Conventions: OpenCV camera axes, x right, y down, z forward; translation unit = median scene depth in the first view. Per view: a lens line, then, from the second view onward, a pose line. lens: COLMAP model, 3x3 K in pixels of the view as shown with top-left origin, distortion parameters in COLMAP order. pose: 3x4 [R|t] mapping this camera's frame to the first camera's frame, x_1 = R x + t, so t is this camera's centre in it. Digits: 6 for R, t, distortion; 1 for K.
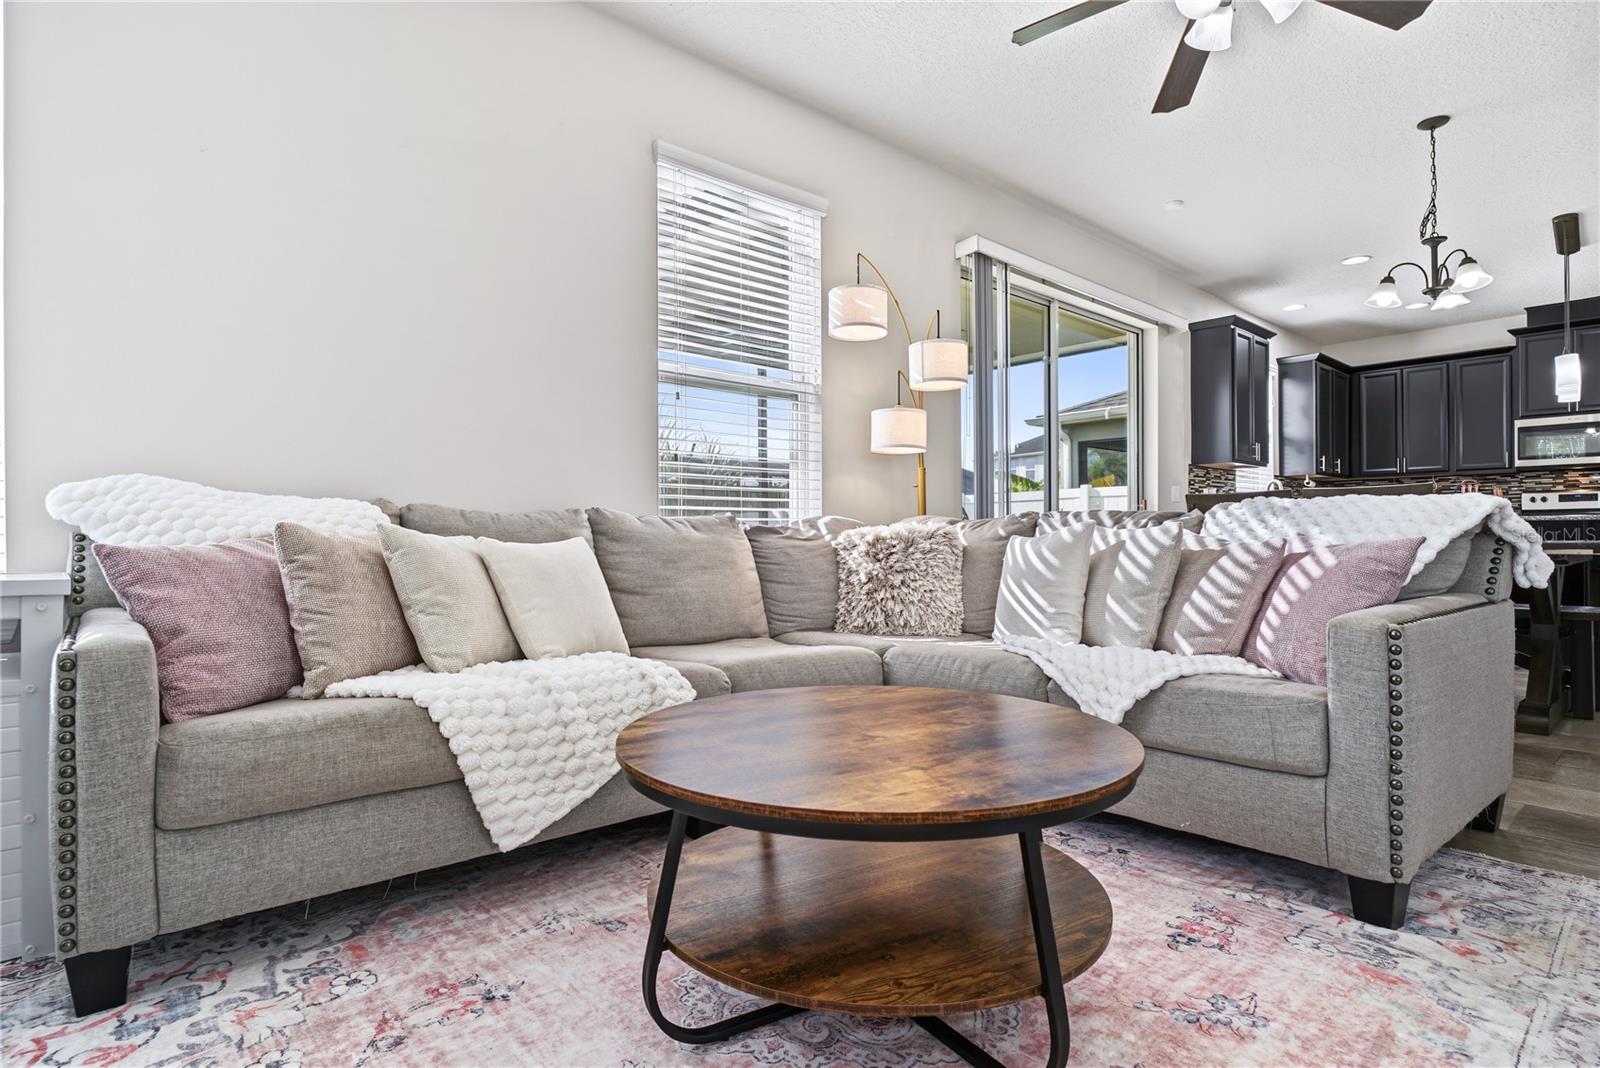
lens RADIAL K [[831.6, 0, 797.0], [0, 831.6, 538.3], [0, 0, 1]] dist [-0.001092, -0.001010]
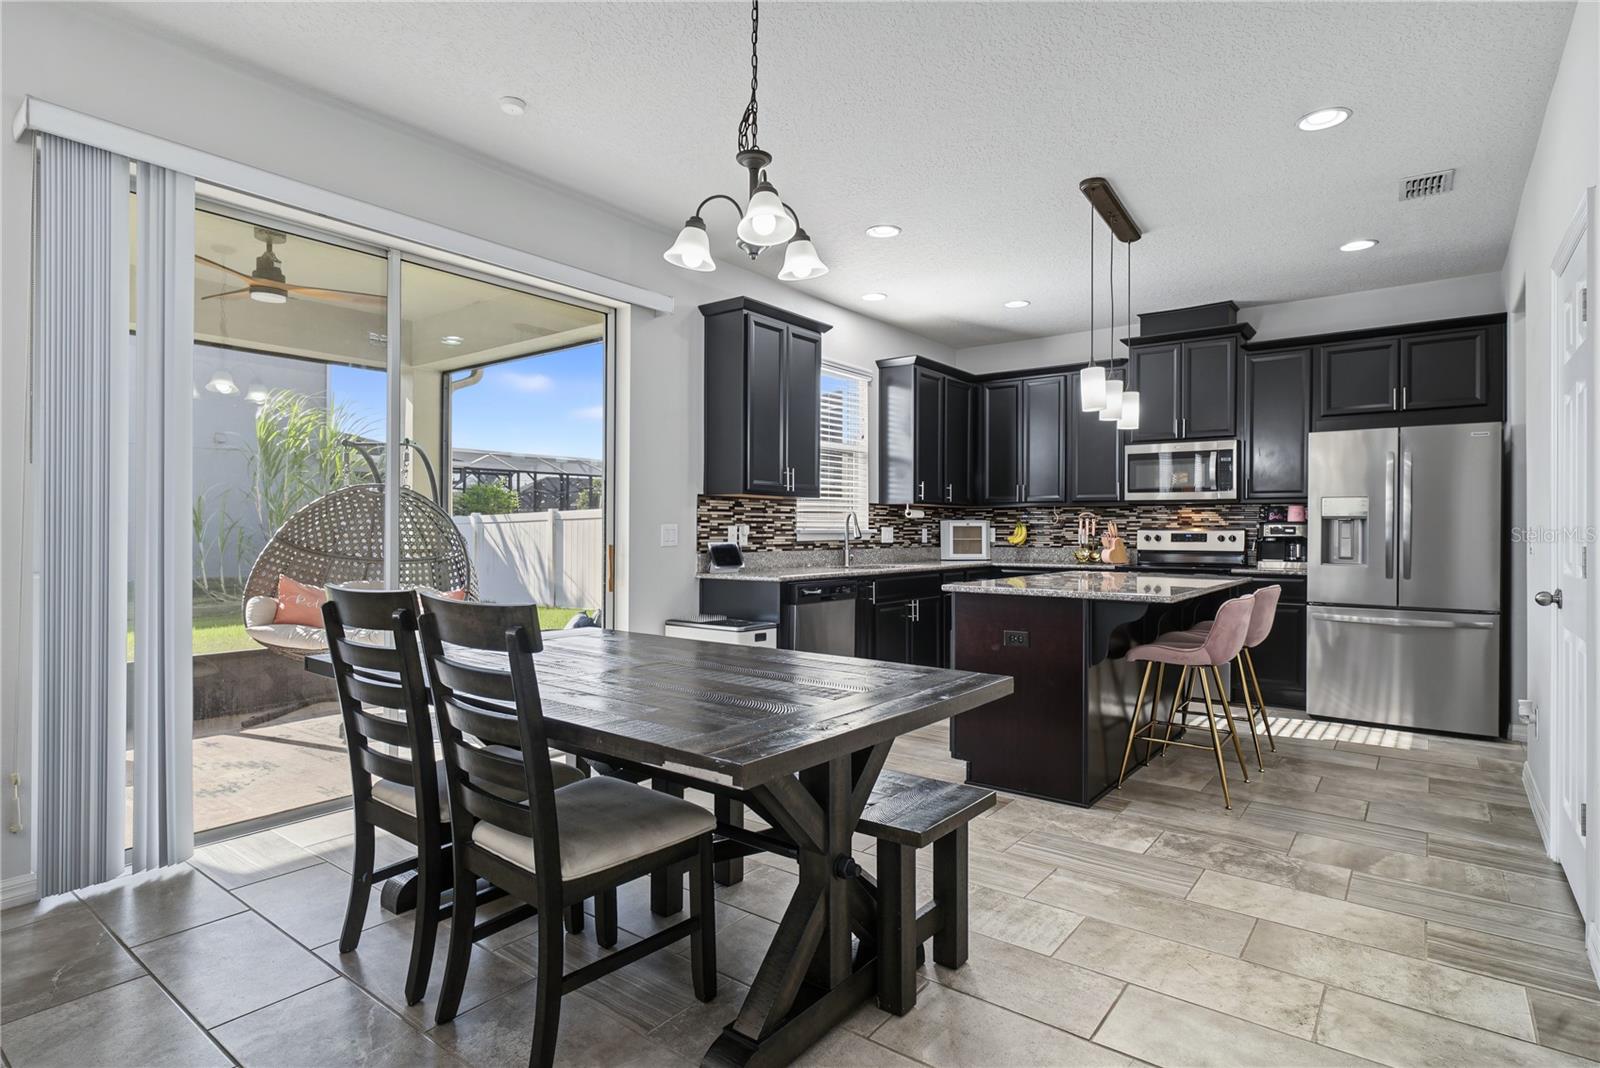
lens RADIAL K [[827.8, 0, 800.0], [0, 827.8, 534.0], [0, 0, 1]] dist [0.000010, -0.000865]
pose [[0.982825, 0.008450, 0.184347, 1.279821], [-0.009210, 0.999952, 0.003266, -0.172078], [-0.184310, -0.004907, 0.982856, 0.762363]]
